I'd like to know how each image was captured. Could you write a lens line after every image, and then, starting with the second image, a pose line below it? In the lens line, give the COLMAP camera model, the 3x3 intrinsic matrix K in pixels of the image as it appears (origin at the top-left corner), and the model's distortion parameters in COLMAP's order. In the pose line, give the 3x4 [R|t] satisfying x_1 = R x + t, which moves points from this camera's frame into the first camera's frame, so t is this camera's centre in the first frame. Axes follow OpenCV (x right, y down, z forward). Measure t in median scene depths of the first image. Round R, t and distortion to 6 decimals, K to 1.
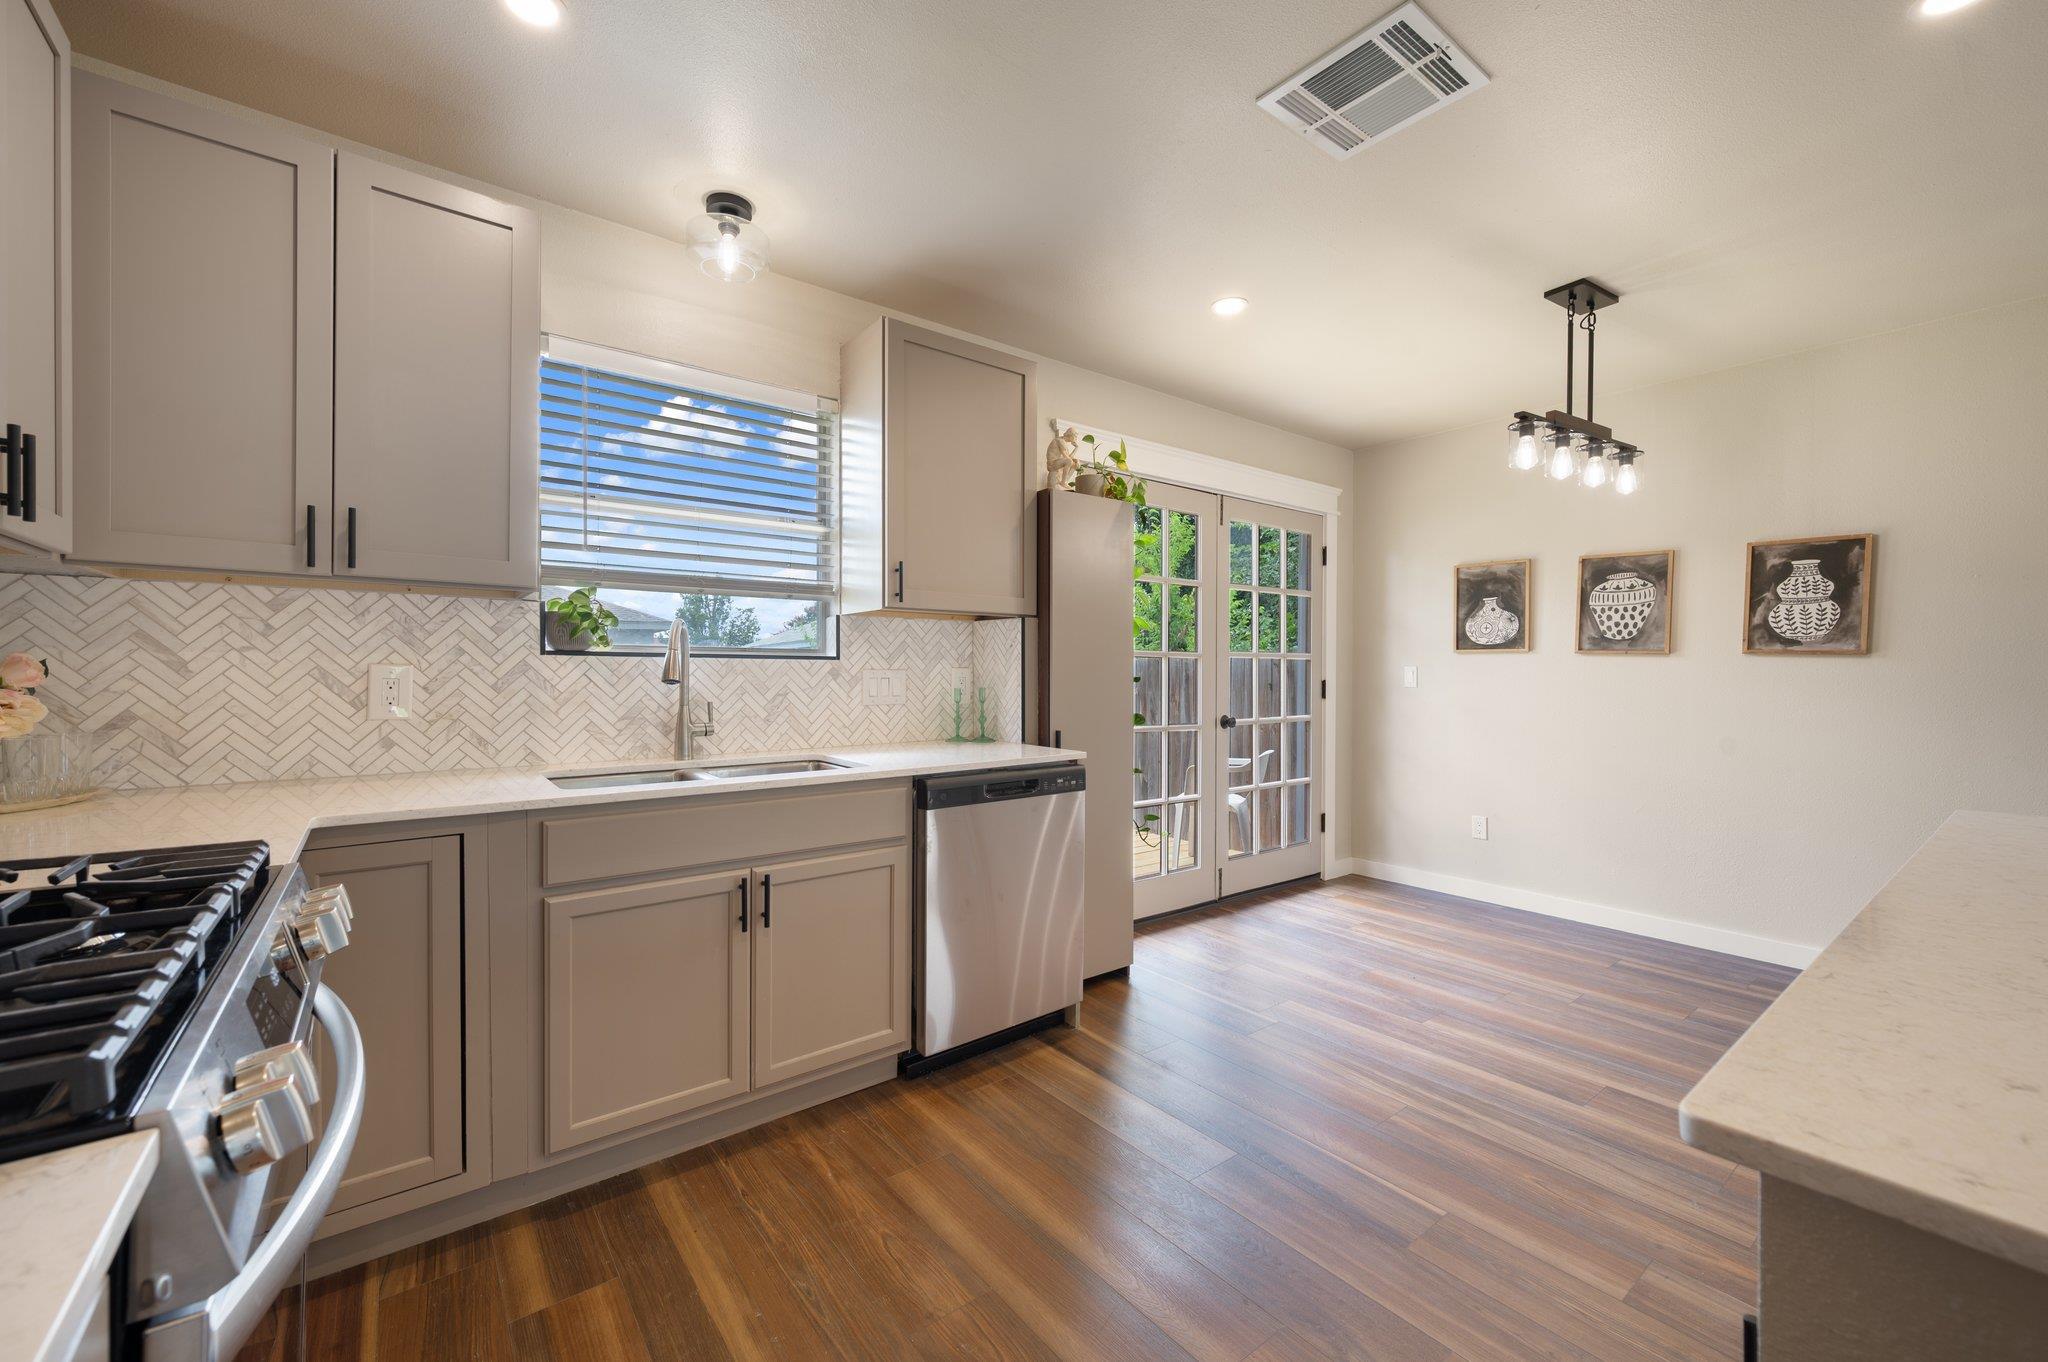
lens RADIAL K [[812.8, 0, 1029.8], [0, 812.8, 676.3], [0, 0, 1]] dist [0.000045, 0.000012]
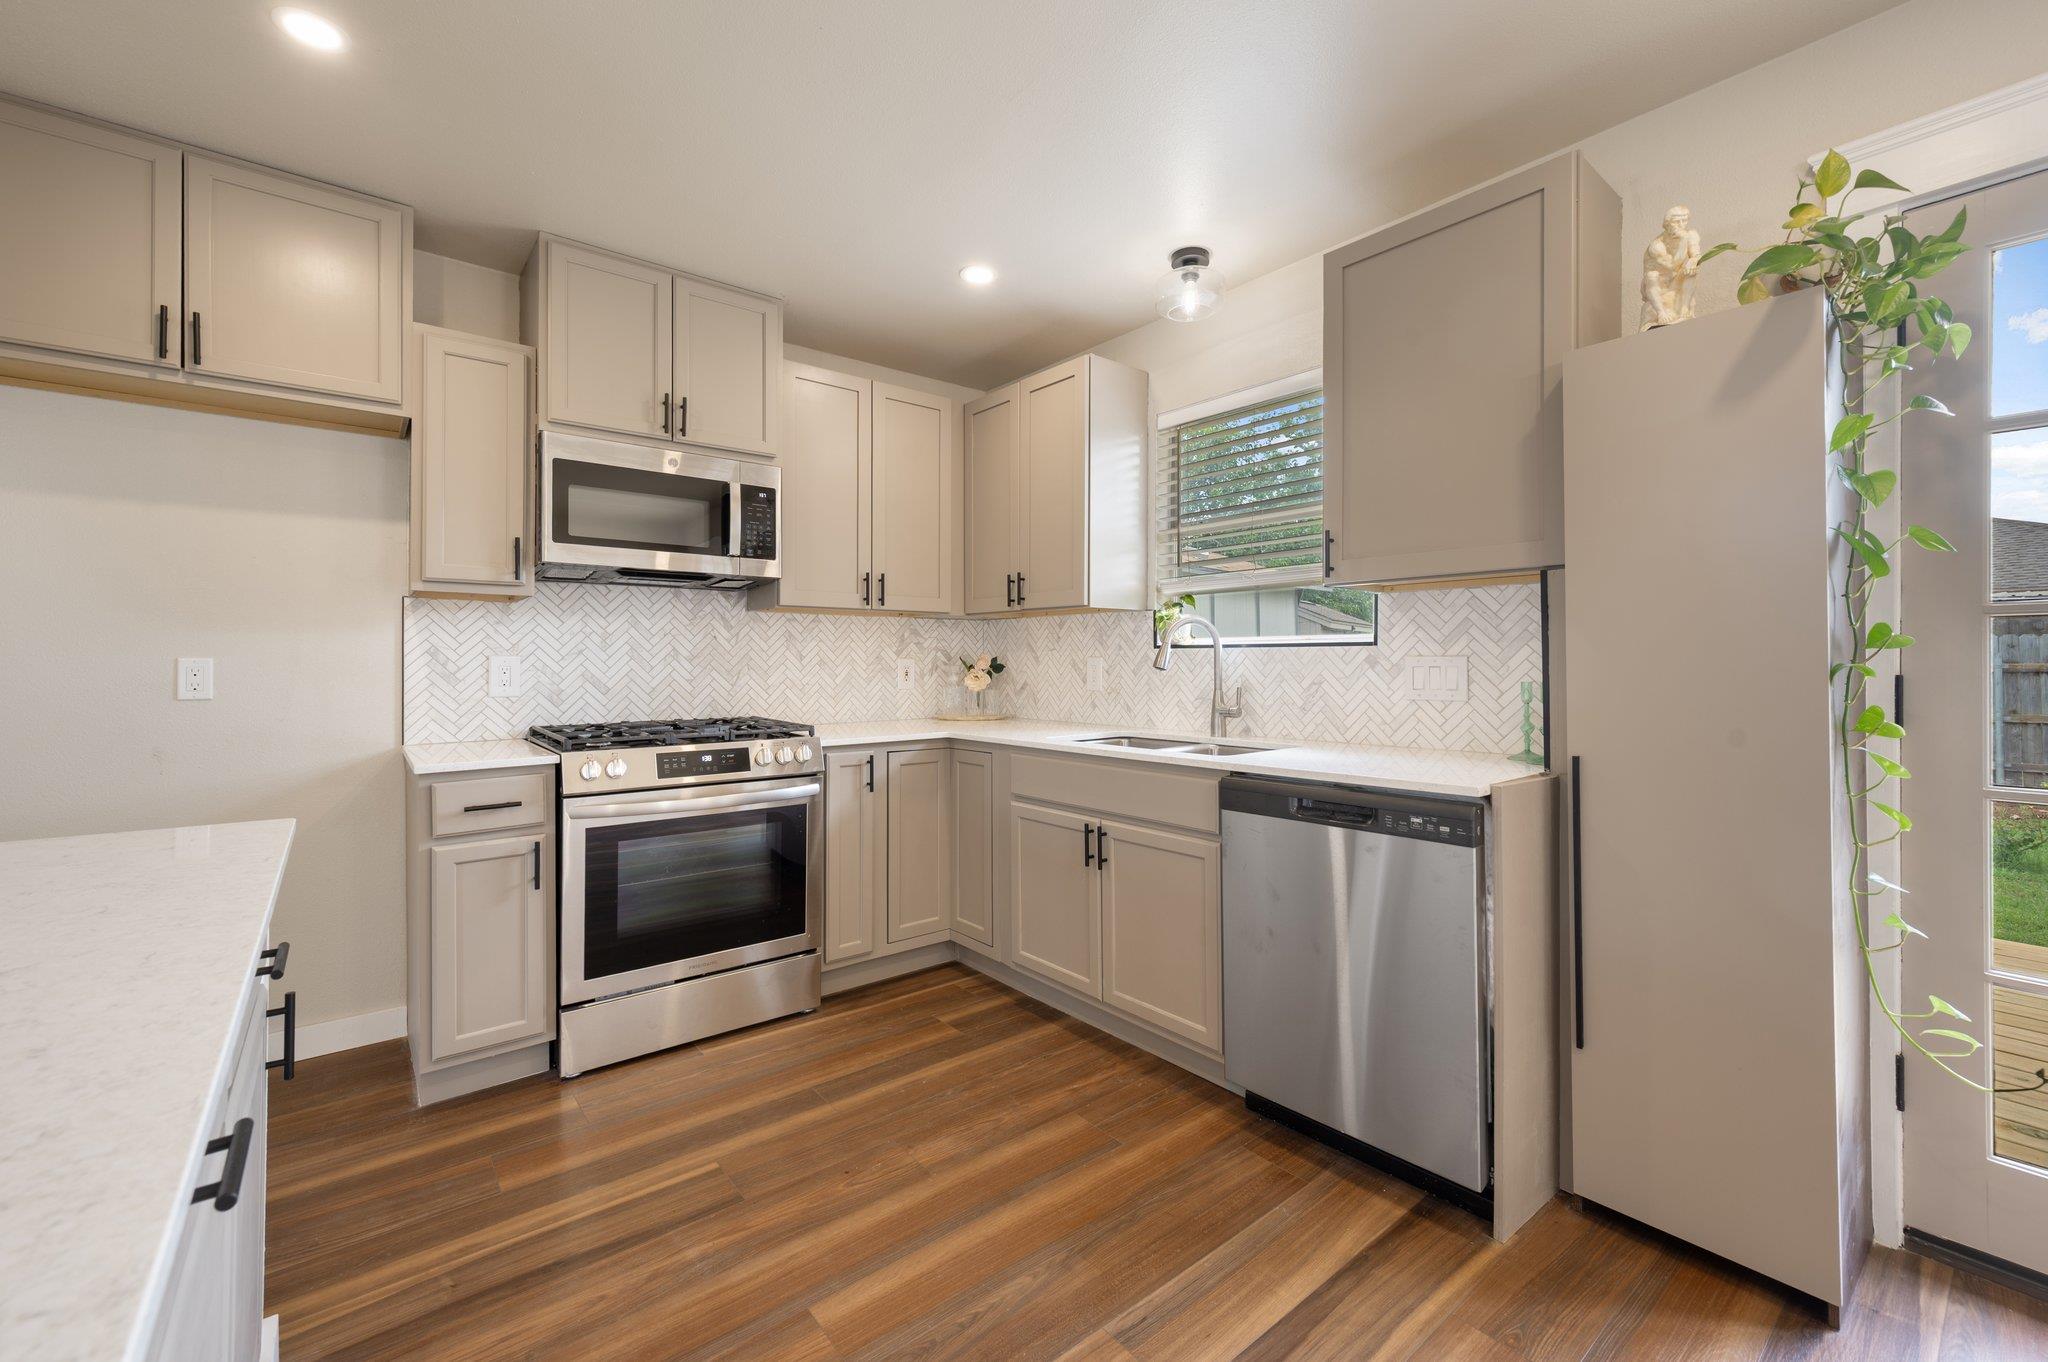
lens RADIAL K [[840.1, 0, 1028.9], [0, 840.1, 655.3], [0, 0, 1]] dist [0.005399, 0.000195]
pose [[0.021373, -0.011194, -0.999709, 0.789138], [-0.002831, 0.999933, -0.011257, 0.001656], [0.999768, 0.003070, 0.021340, 0.728844]]
